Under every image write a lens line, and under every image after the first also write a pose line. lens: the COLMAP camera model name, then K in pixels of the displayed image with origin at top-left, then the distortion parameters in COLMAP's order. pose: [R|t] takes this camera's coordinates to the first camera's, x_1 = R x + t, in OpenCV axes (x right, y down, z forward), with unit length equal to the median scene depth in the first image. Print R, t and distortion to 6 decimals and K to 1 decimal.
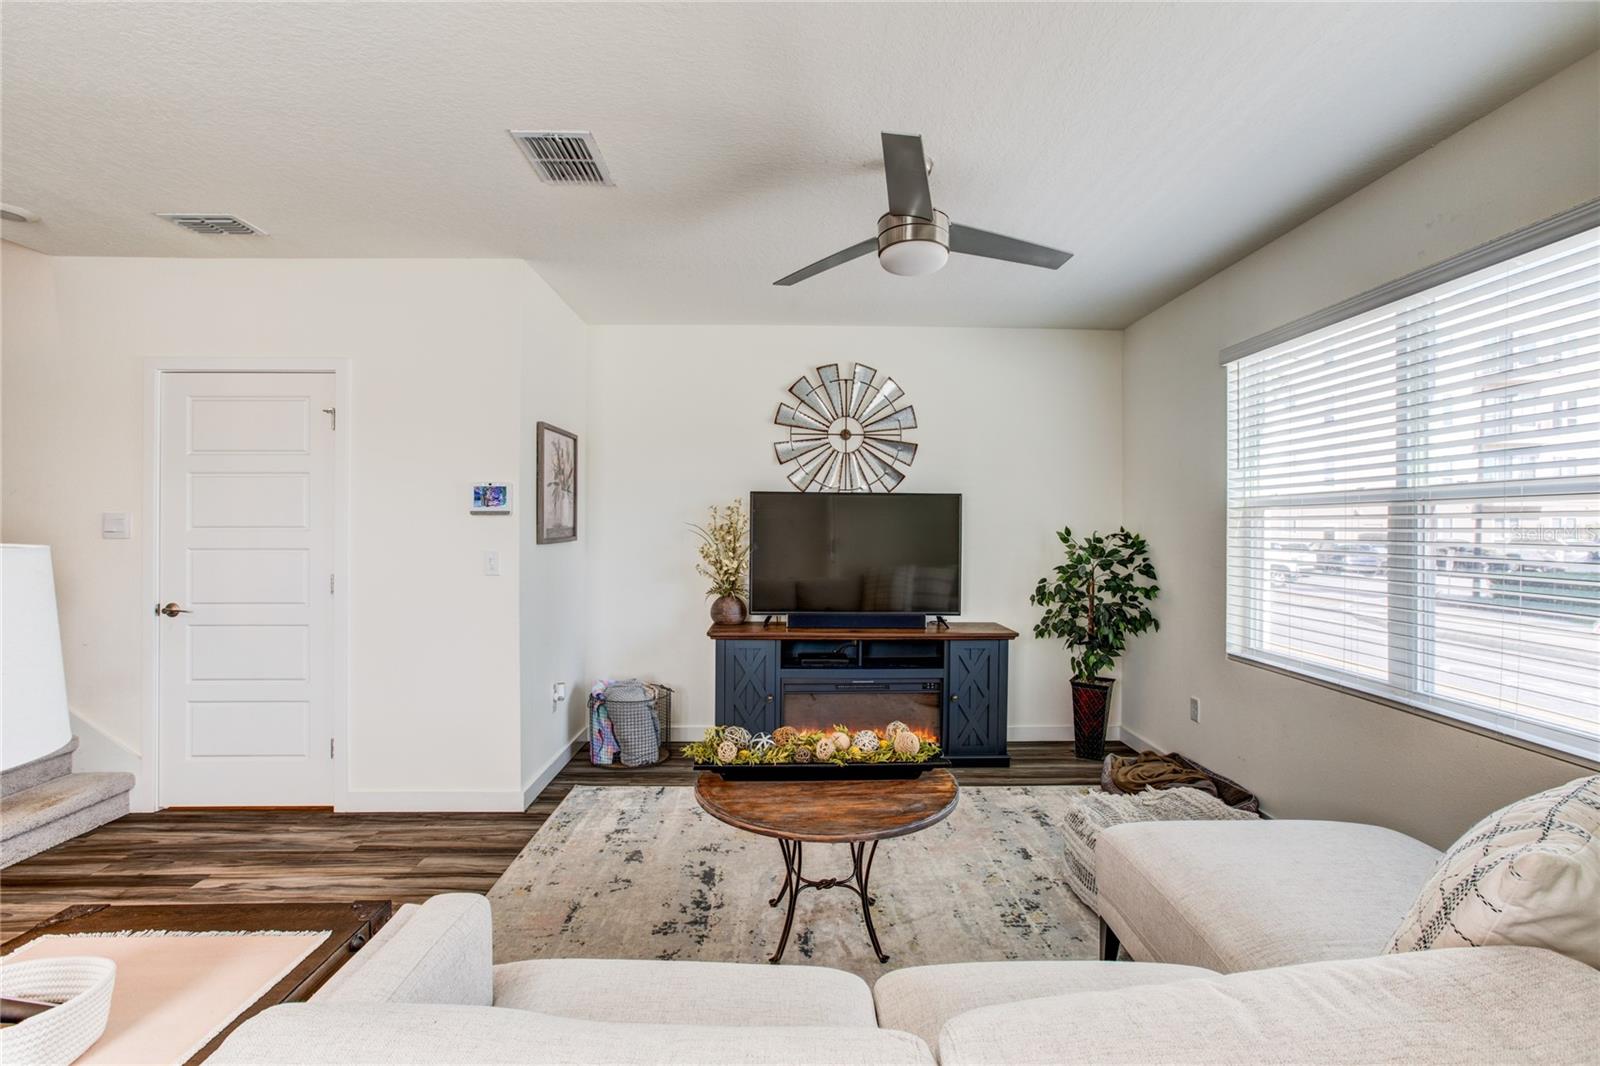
lens RADIAL K [[721.4, 0, 802.7], [0, 721.4, 525.0], [0, 0, 1]] dist [-0.042601, 0.023767]
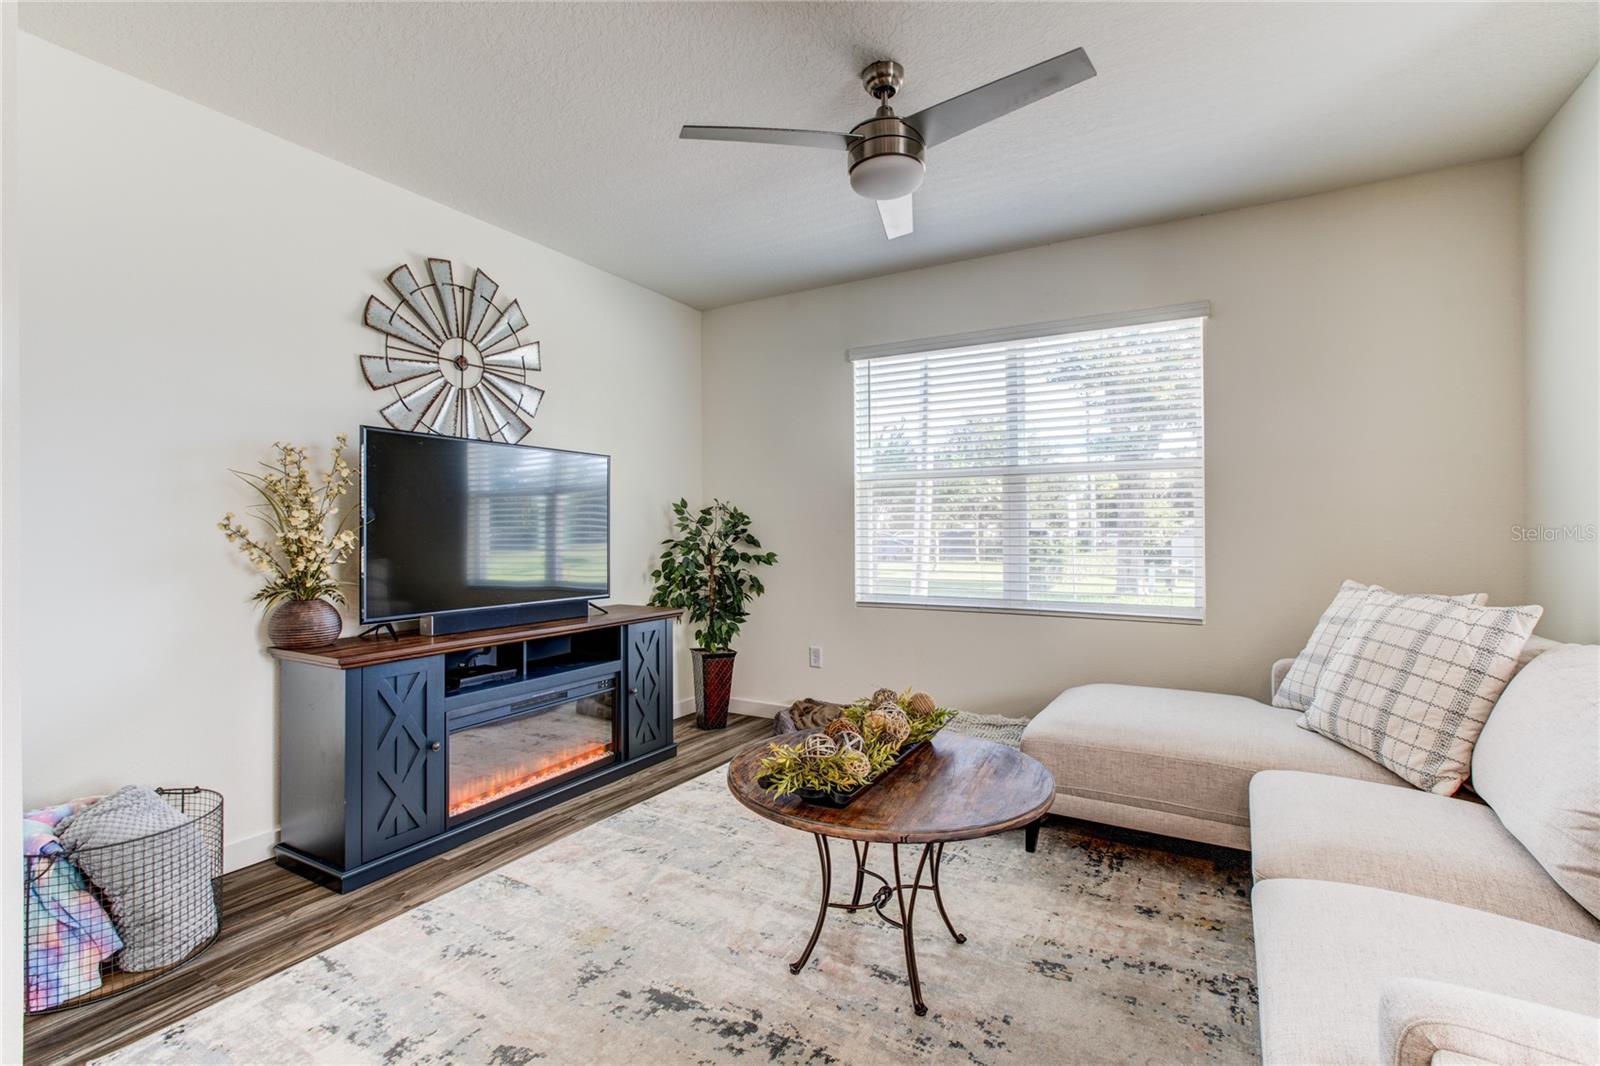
lens RADIAL K [[721.4, 0, 802.7], [0, 721.4, 525.0], [0, 0, 1]] dist [-0.042601, 0.023767]
pose [[0.519547, -0.001360, 0.854441, -0.397451], [0.008493, 0.999958, -0.003573, 0.044629], [-0.854400, 0.009113, 0.519536, 0.364124]]
